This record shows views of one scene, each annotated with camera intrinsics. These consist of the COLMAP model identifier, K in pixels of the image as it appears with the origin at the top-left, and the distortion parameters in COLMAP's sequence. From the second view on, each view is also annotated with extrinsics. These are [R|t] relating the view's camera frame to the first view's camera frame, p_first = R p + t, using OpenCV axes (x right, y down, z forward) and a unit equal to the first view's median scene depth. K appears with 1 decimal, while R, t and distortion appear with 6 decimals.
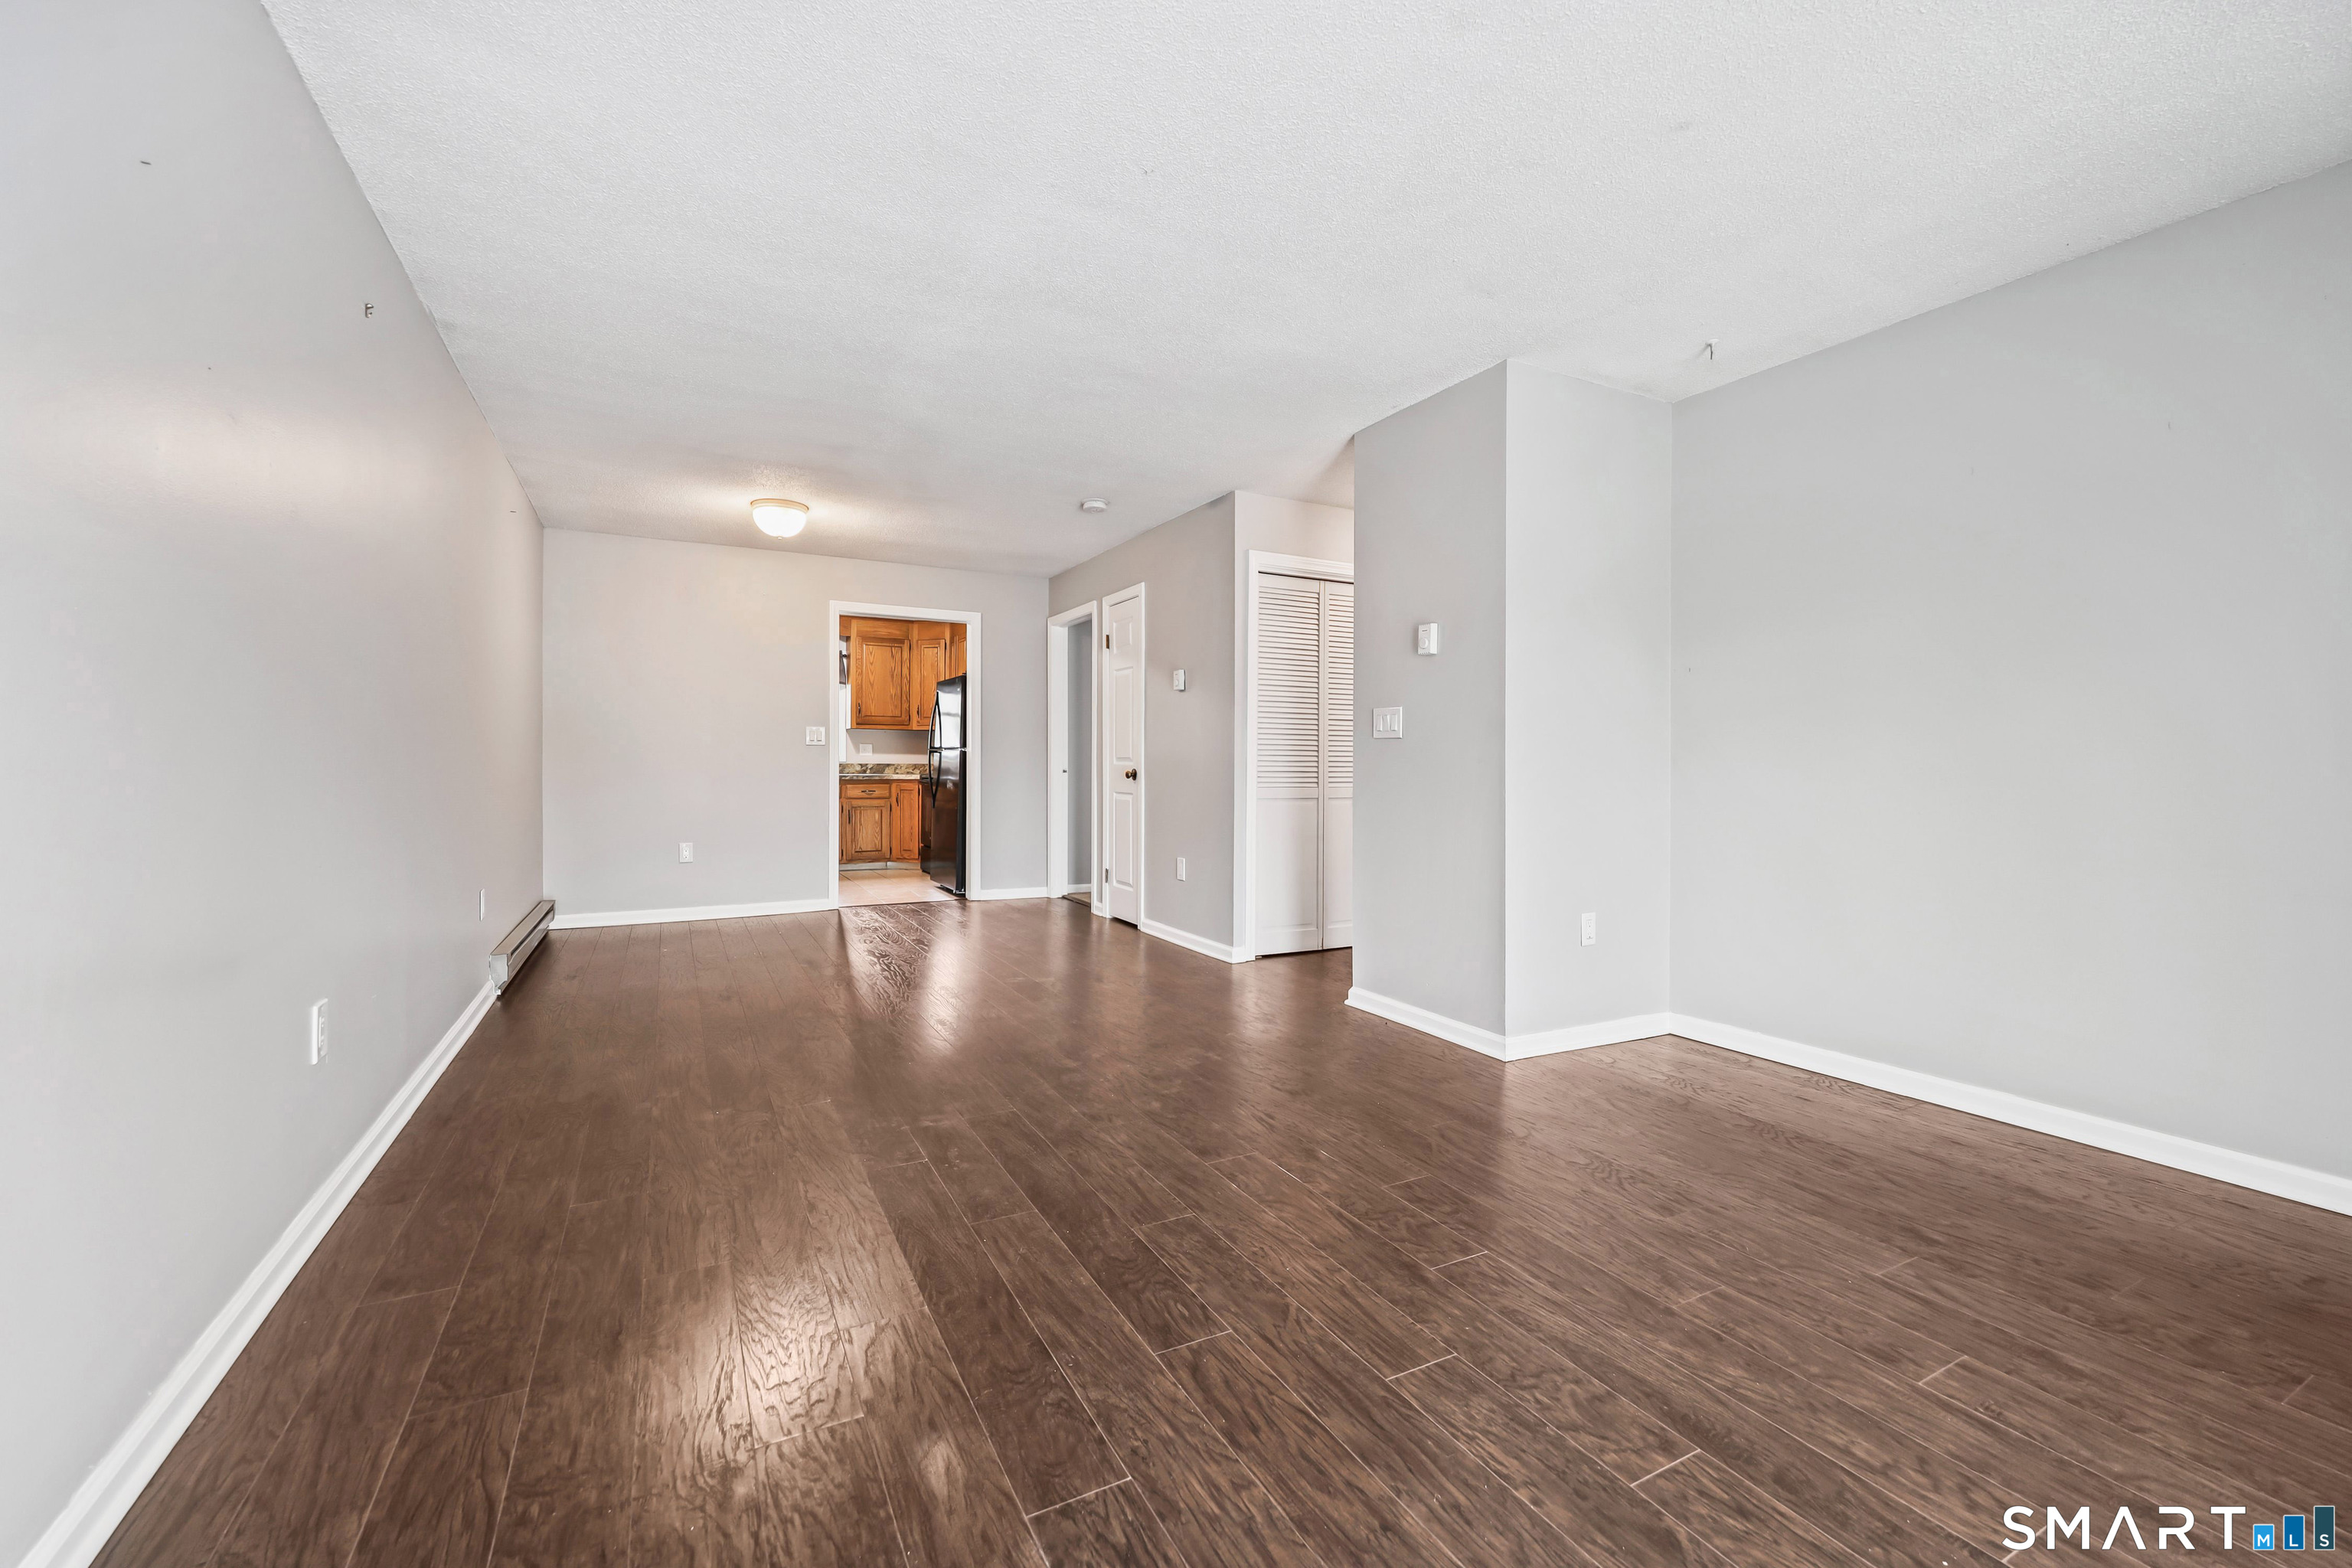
lens RADIAL K [[944.5, 0, 1176.0], [0, 944.5, 784.0], [0, 0, 1]] dist [-0.000686, 0.000117]
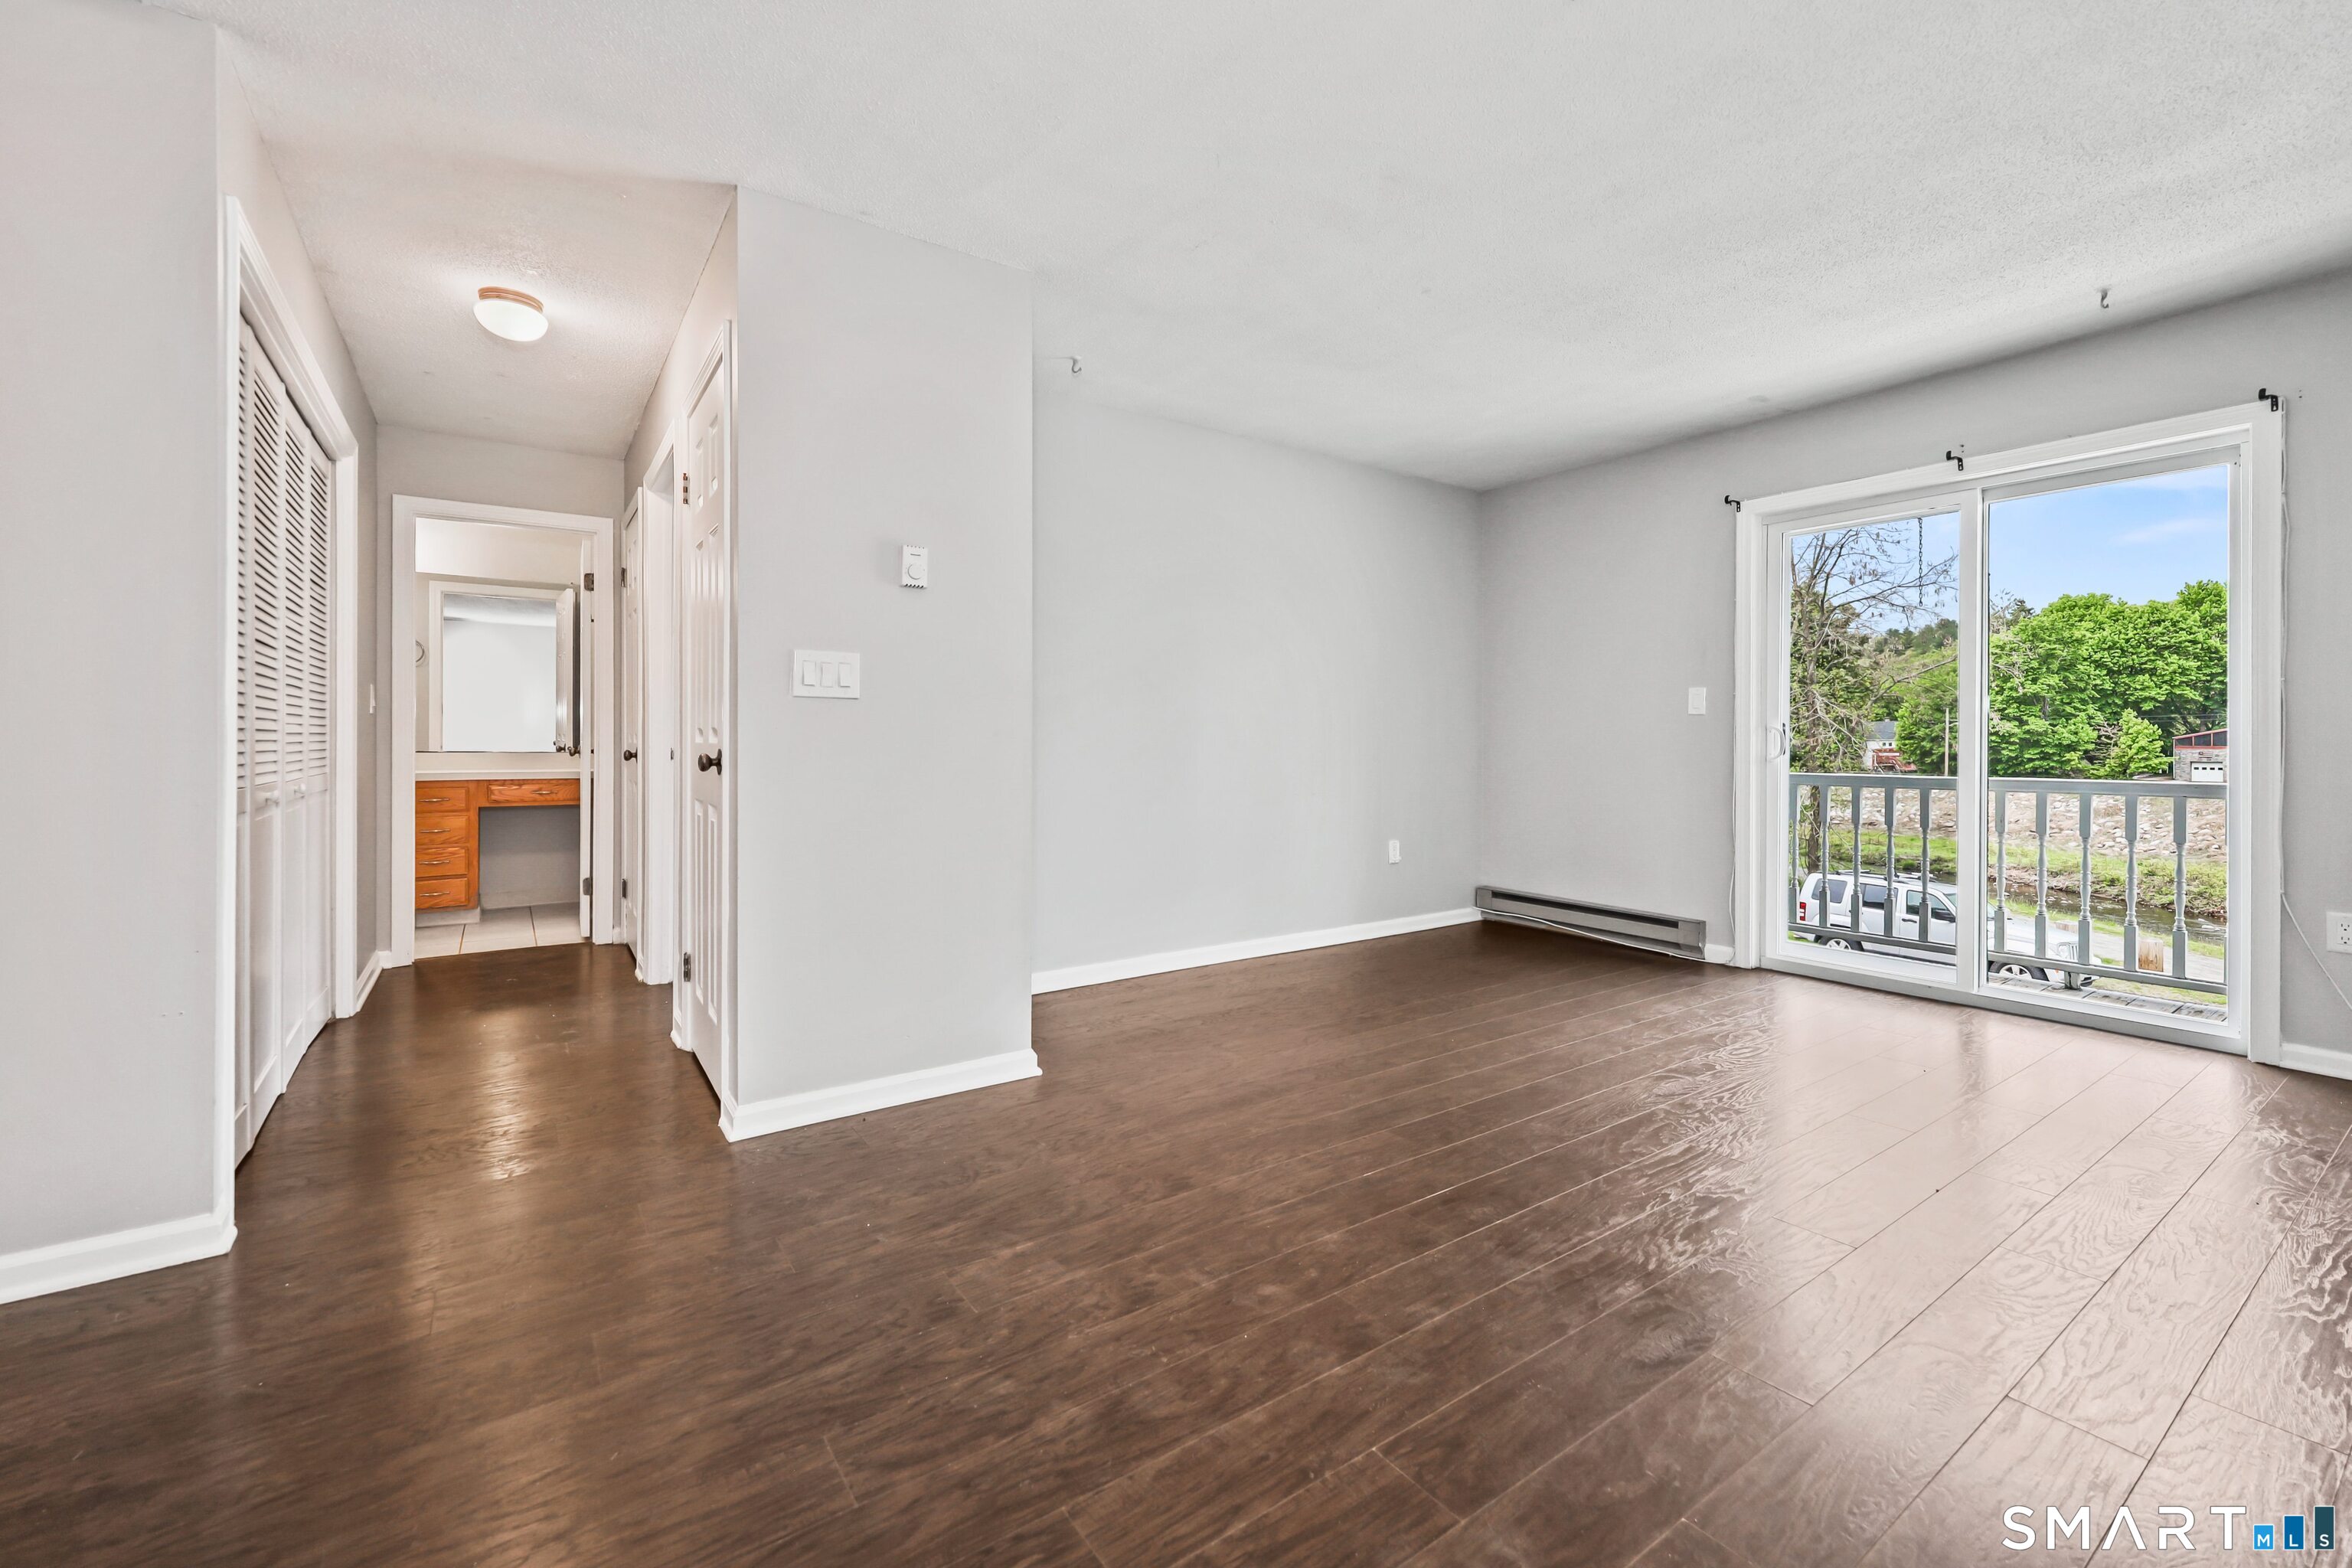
lens RADIAL K [[968.2, 0, 1153.7], [0, 968.2, 741.8], [0, 0, 1]] dist [-0.002254, -0.000406]
pose [[-0.103750, -0.007751, 0.994573, -0.762464], [0.019756, 0.999756, 0.009853, -0.029775], [-0.994407, 0.020671, -0.103571, 1.356334]]
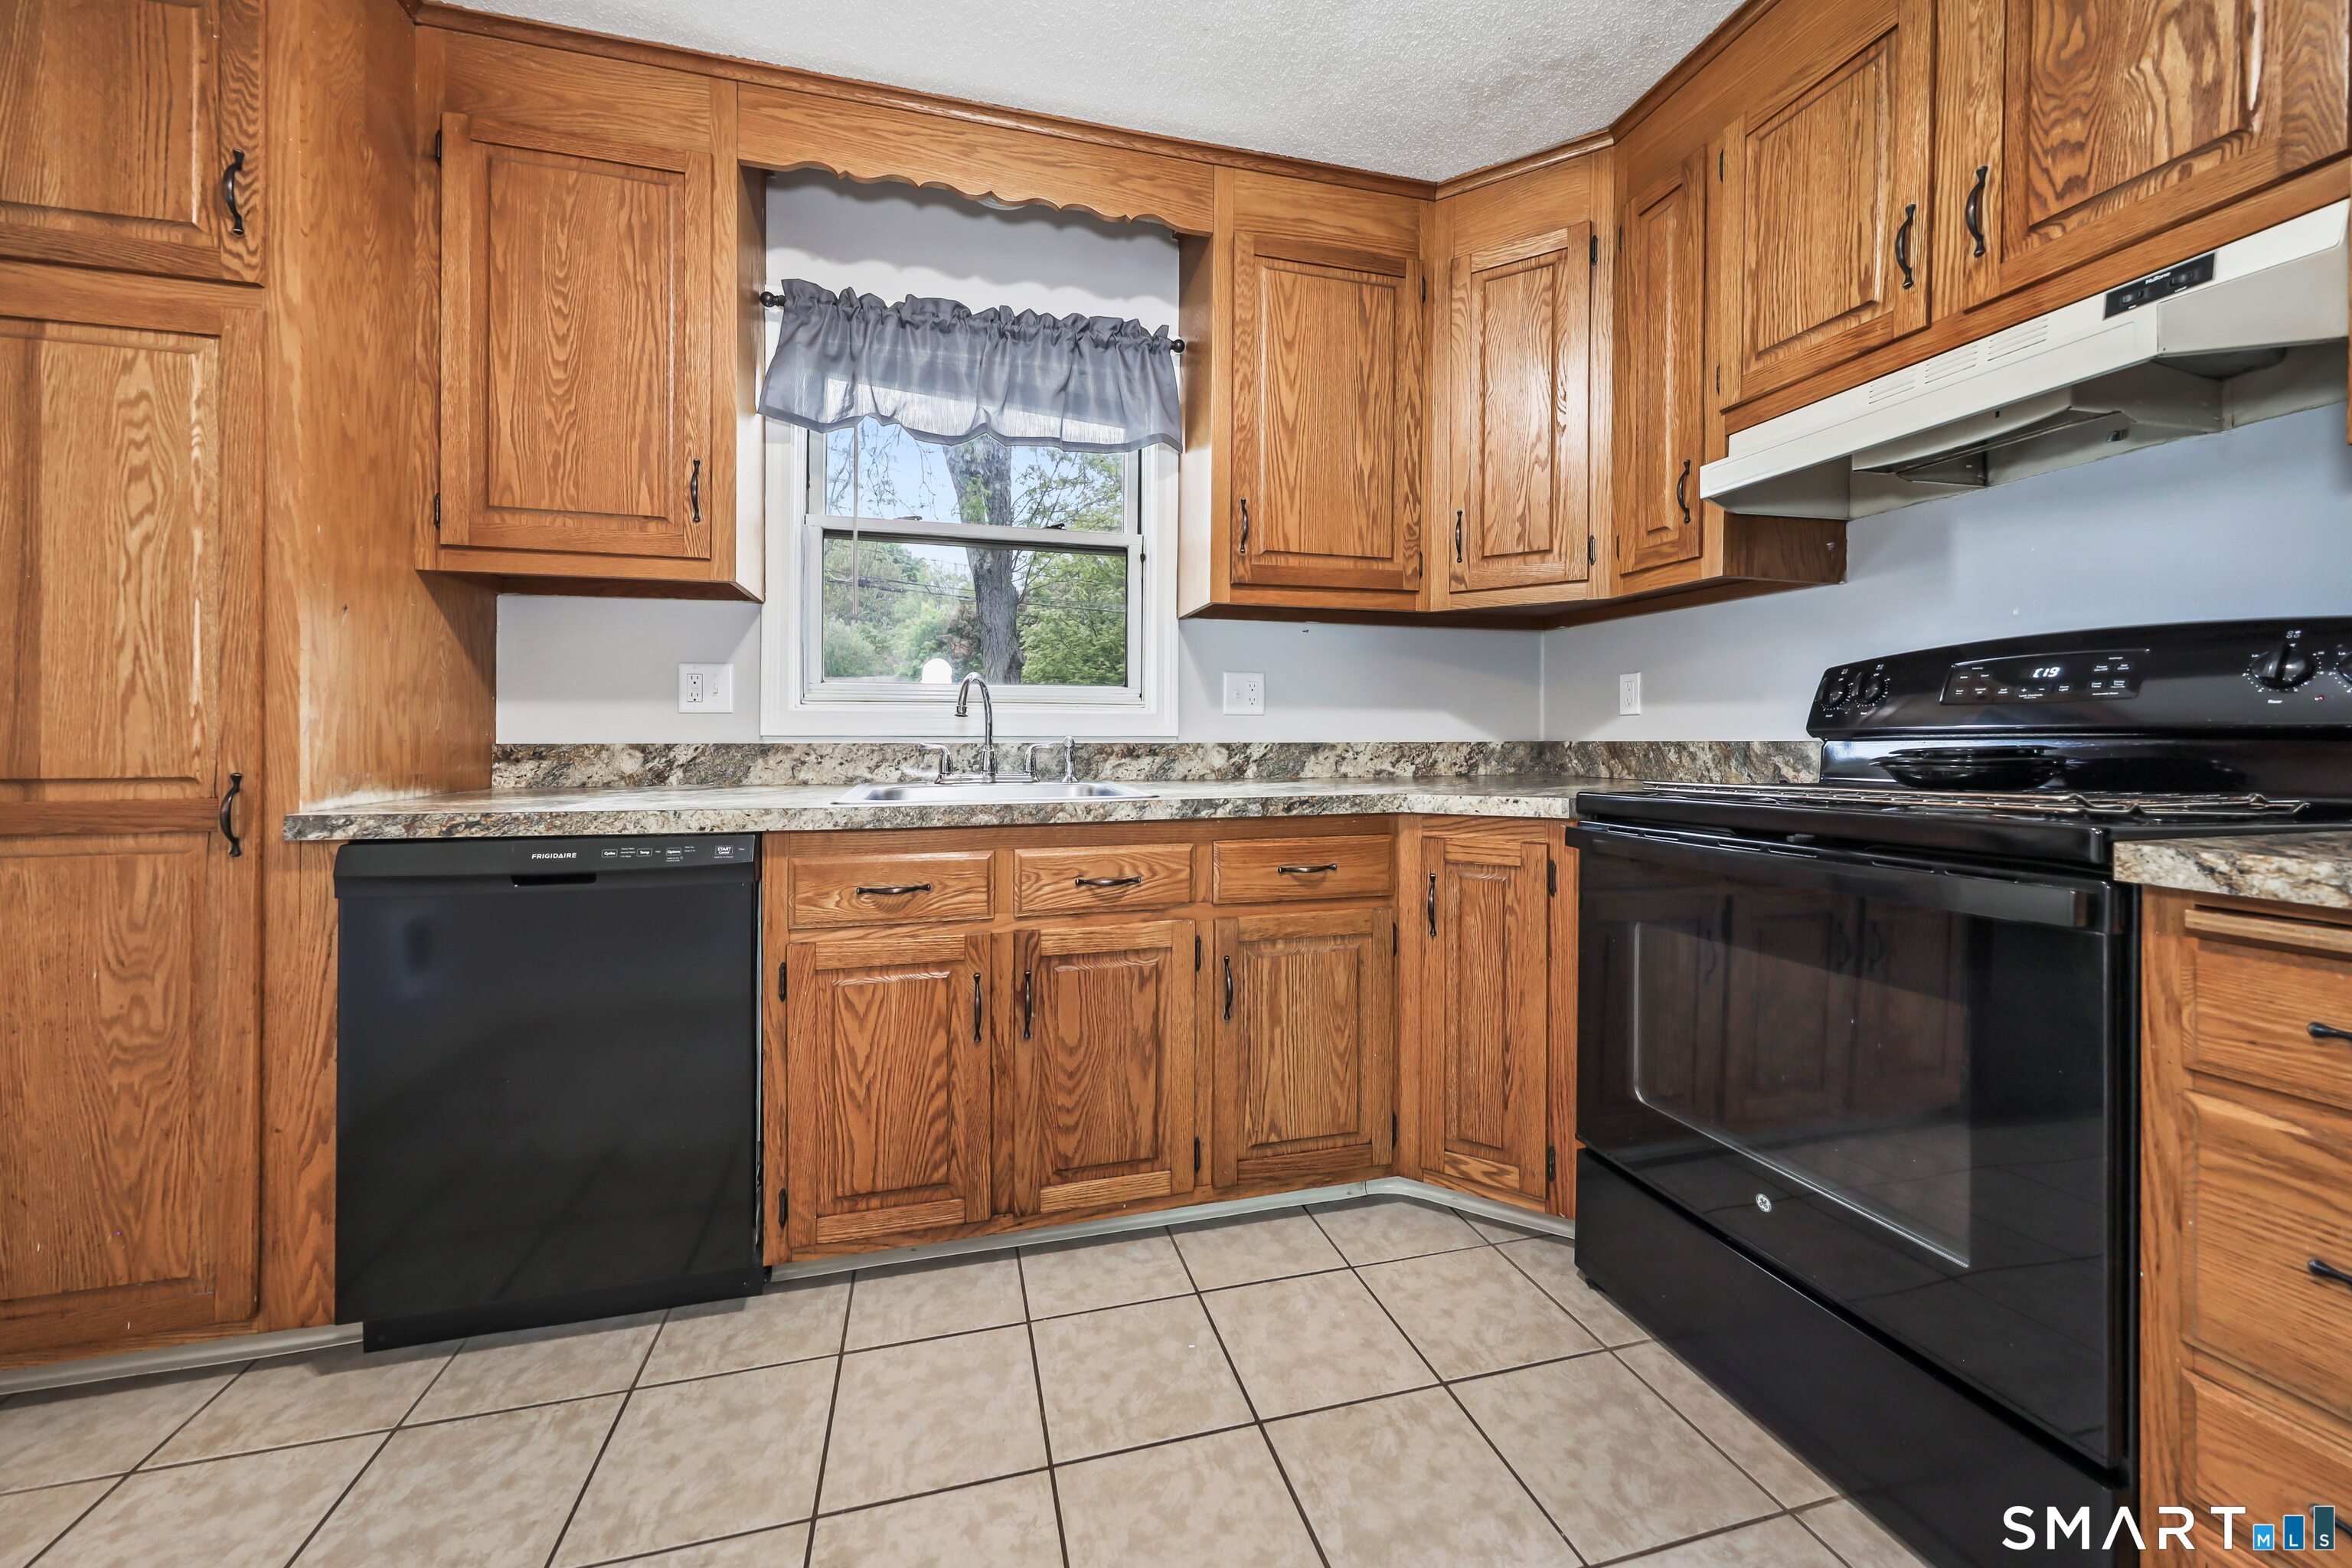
lens RADIAL K [[851.3, 0, 1165.3], [0, 851.3, 736.0], [0, 0, 1]] dist [0.001273, 0.000130]
pose [[0.972974, -0.008537, -0.230758, -1.182191], [0.002734, 0.999672, -0.025452, -0.069581], [0.230900, 0.024133, 0.972678, 3.021378]]
